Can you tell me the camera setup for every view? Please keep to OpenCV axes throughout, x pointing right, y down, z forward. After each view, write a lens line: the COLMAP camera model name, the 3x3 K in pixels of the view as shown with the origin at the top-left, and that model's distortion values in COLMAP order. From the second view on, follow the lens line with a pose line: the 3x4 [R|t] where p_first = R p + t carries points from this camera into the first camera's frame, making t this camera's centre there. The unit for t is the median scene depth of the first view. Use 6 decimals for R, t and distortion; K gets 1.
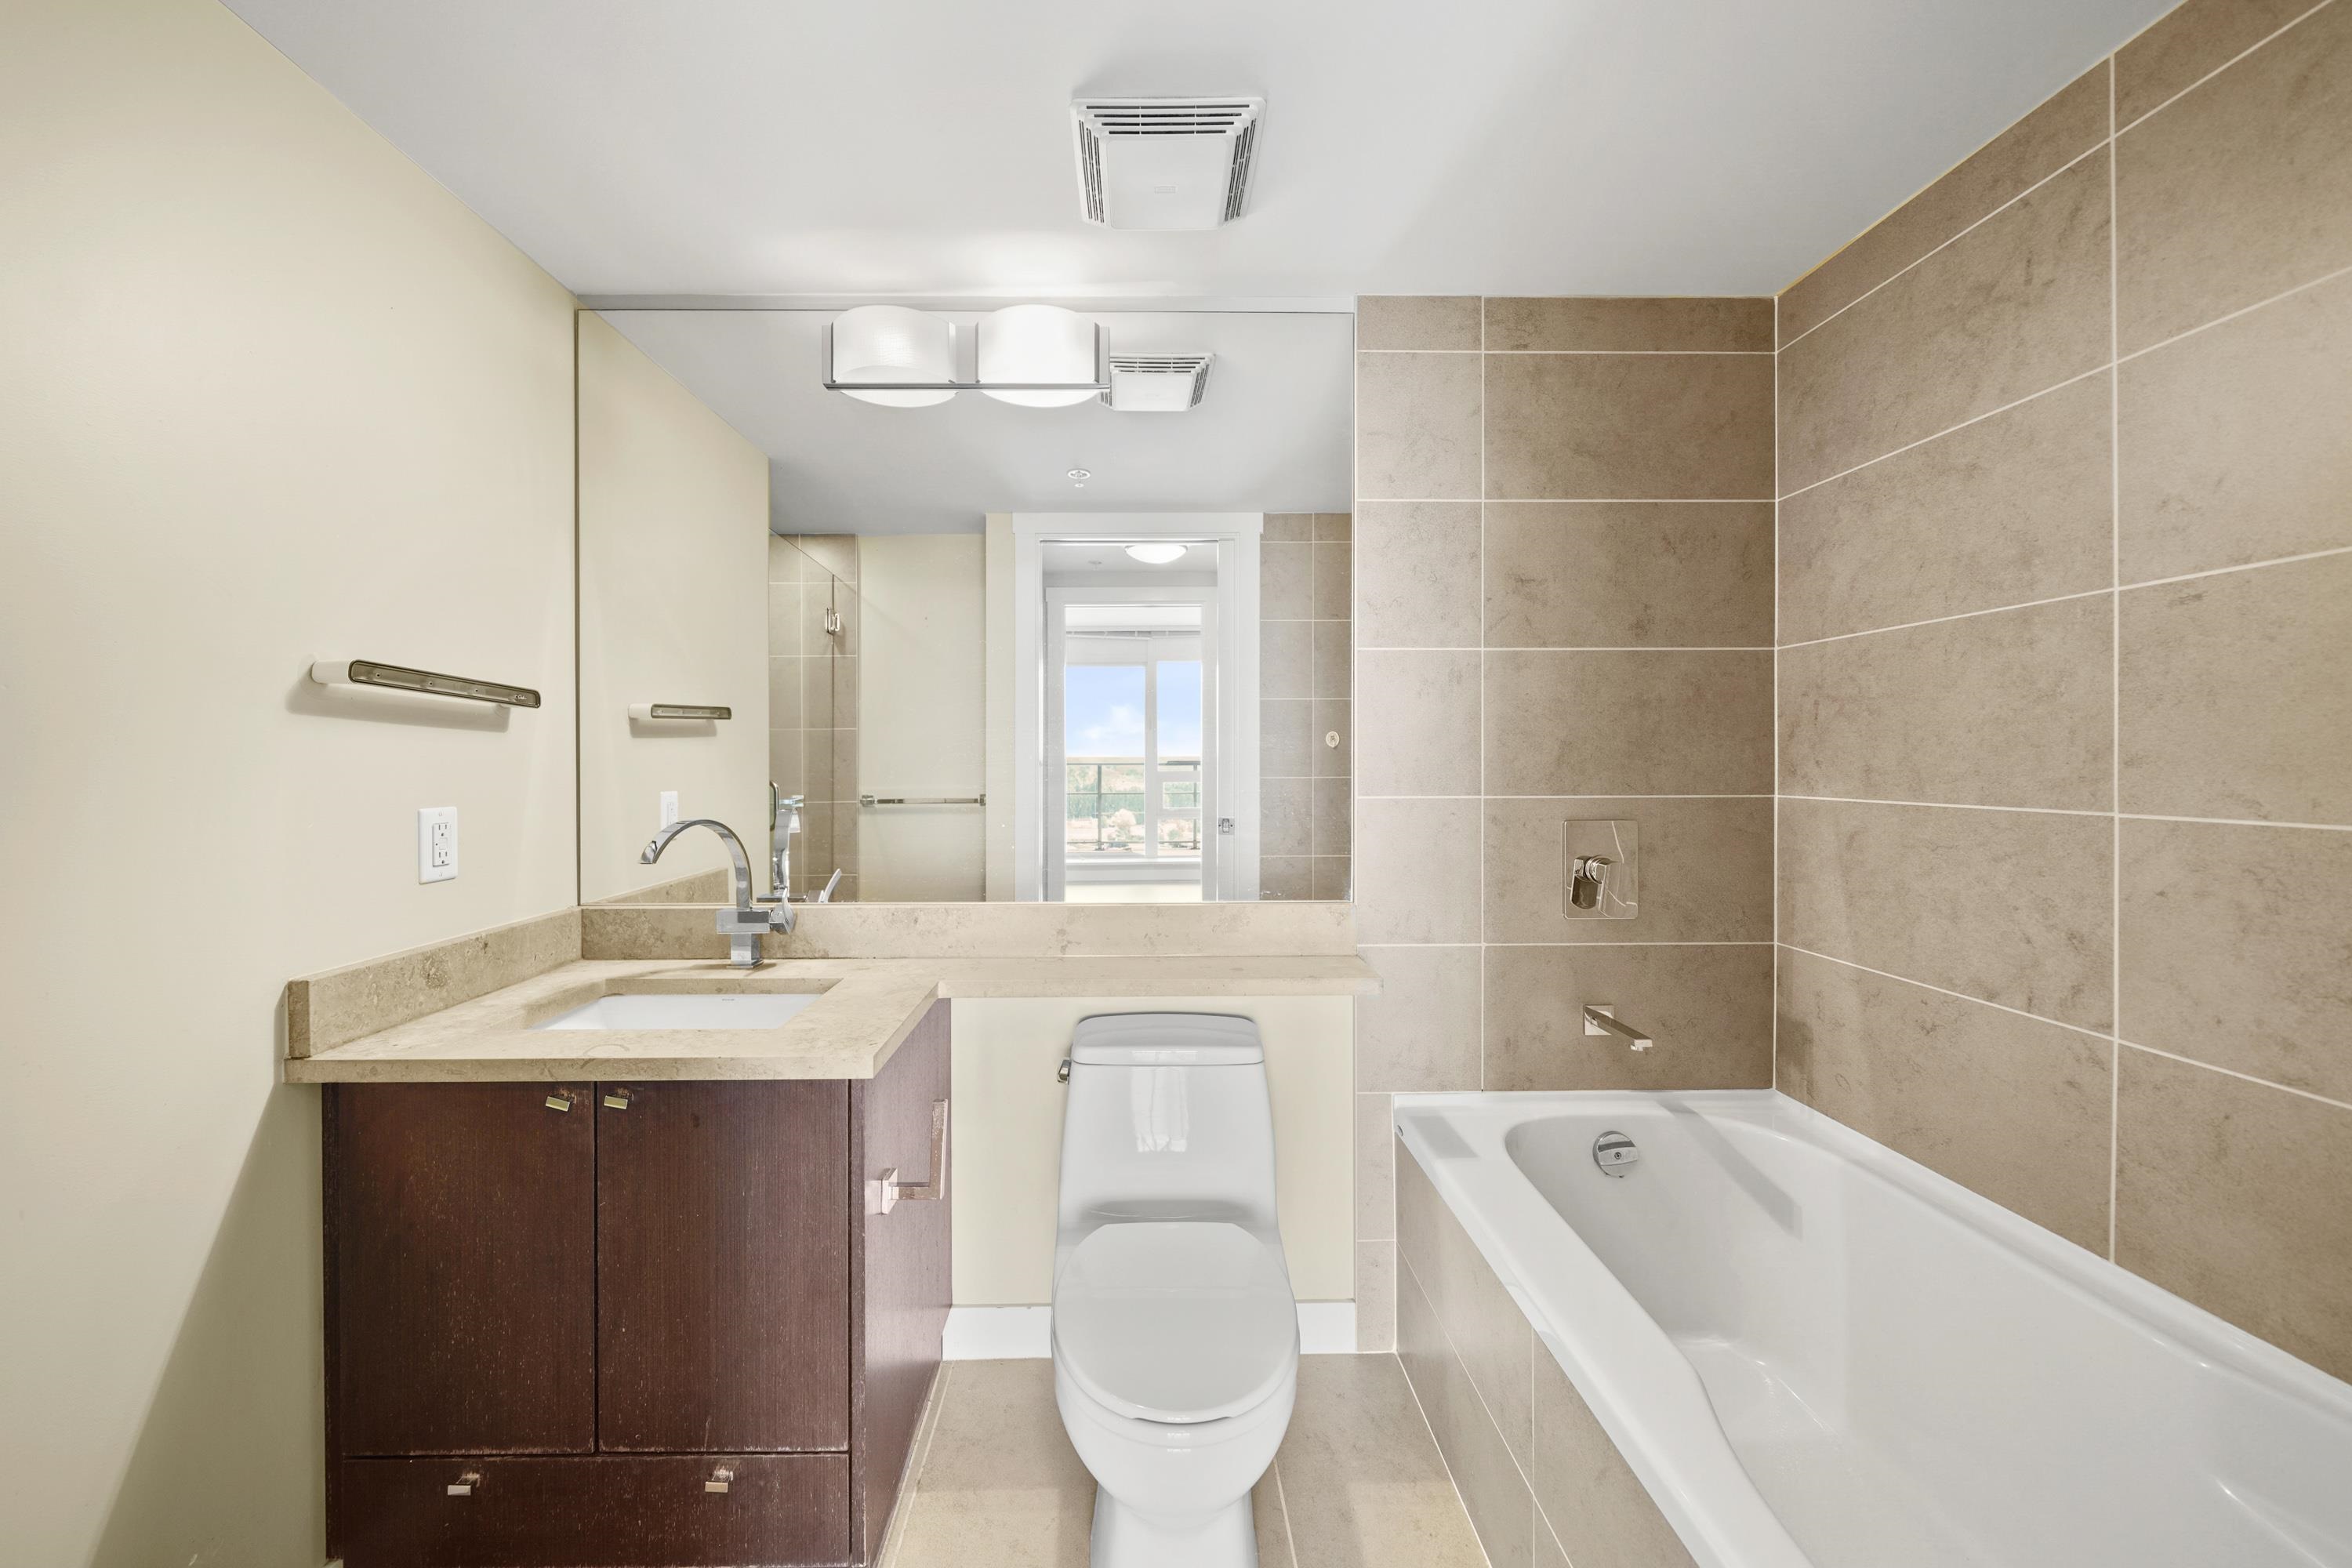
lens RADIAL K [[816.6, 0, 1136.8], [0, 816.6, 756.3], [0, 0, 1]] dist [-0.012389, 0.000763]
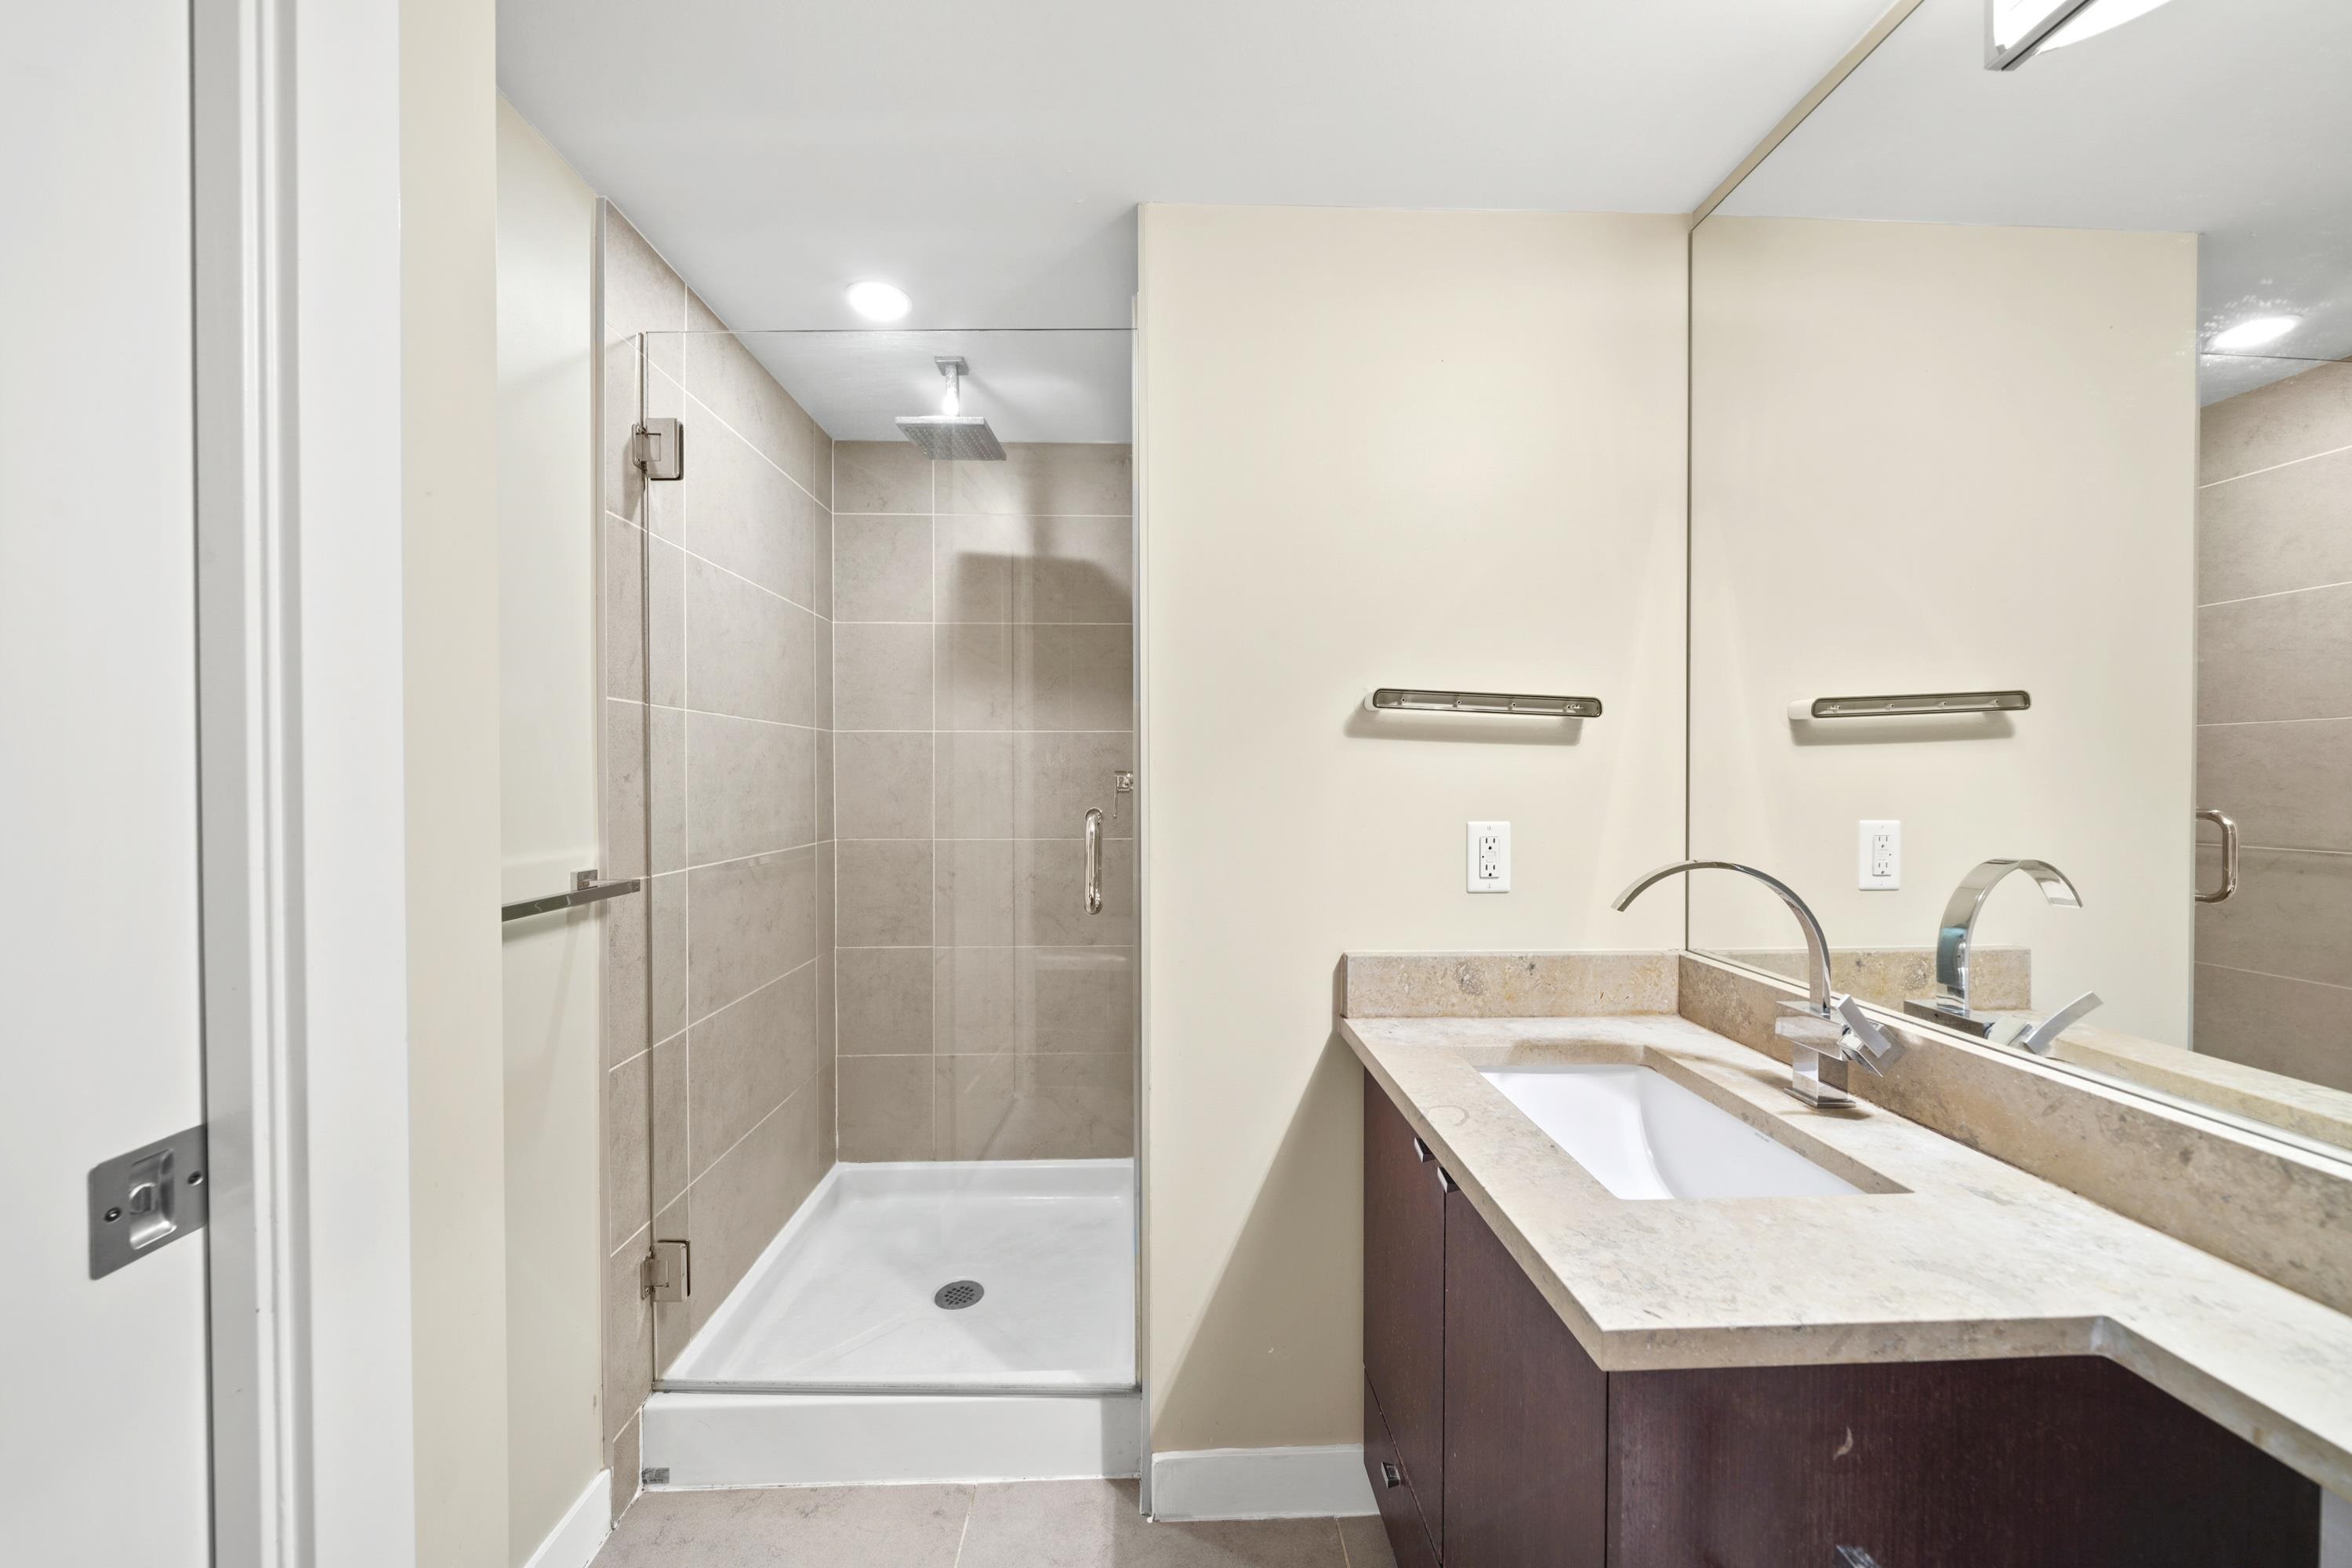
lens RADIAL K [[816.6, 0, 1179.4], [0, 816.6, 778.1], [0, 0, 1]] dist [-0.012389, 0.000763]
pose [[0.021881, 0.006767, -0.999738, 0.139367], [0.005191, 0.999963, 0.006882, -0.001058], [0.999747, -0.005340, 0.021845, 0.485652]]
